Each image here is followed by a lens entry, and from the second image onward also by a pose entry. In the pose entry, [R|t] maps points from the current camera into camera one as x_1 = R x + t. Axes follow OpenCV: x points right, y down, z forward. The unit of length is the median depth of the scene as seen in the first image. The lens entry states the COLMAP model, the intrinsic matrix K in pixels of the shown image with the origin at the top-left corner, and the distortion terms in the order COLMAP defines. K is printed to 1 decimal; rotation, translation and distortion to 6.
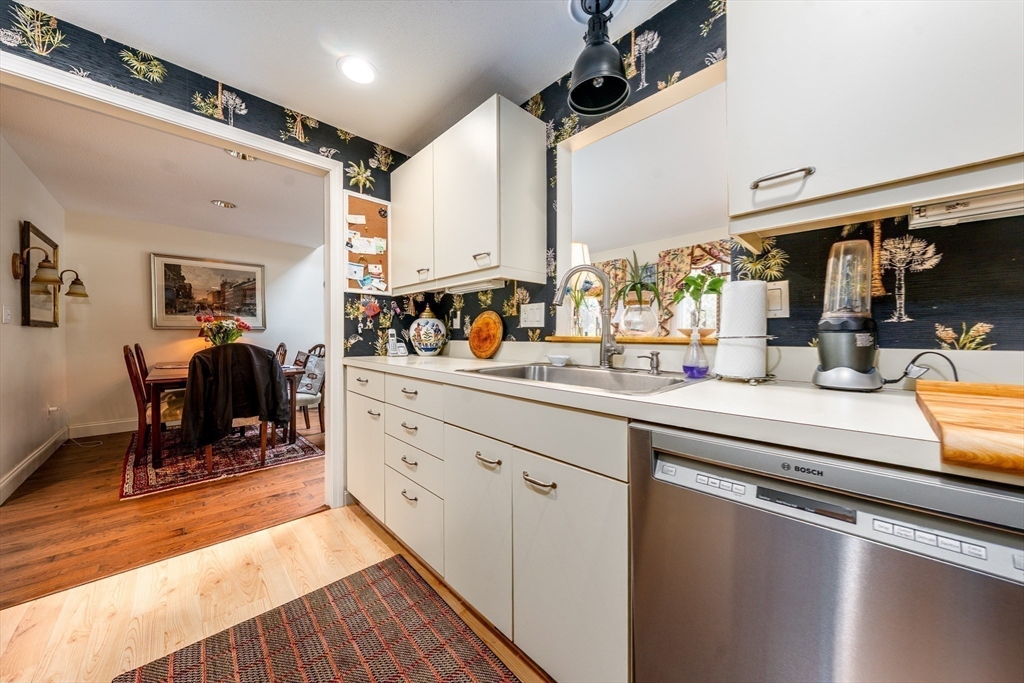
lens RADIAL K [[358.2, 0, 501.9], [0, 358.2, 337.9], [0, 0, 1]] dist [0.002664, 0.000321]
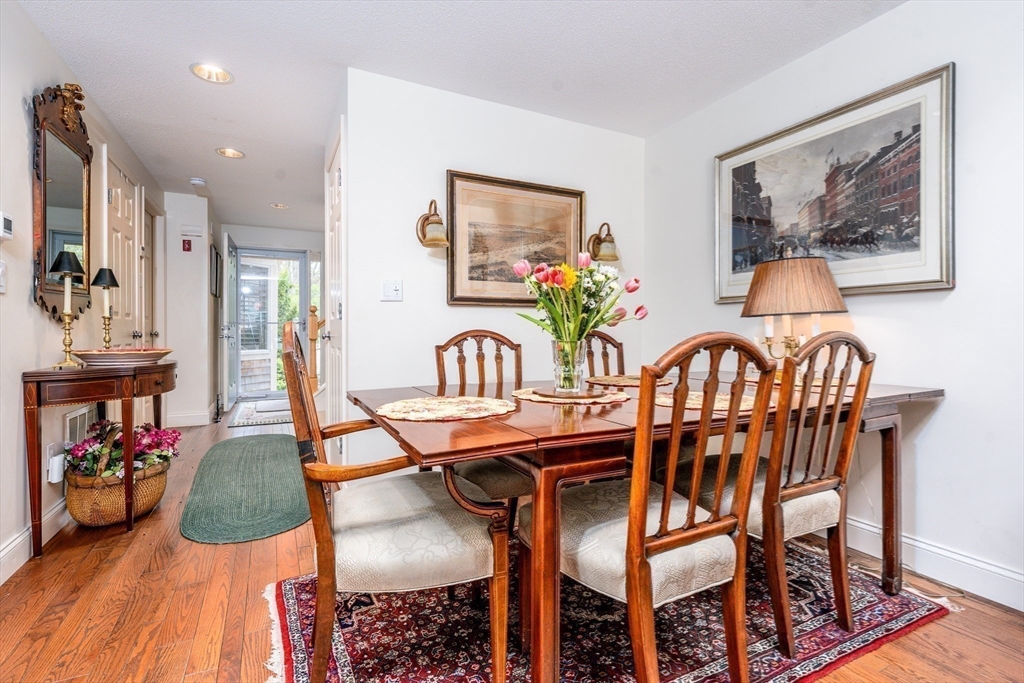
lens RADIAL K [[474.8, 0, 514.3], [0, 474.8, 329.2], [0, 0, 1]] dist [0.001604, 0.000084]
pose [[-0.282073, 0.002699, -0.959389, -0.227325], [-0.008105, 0.999954, 0.005196, 0.010516], [0.959359, 0.009242, -0.282038, 0.882622]]
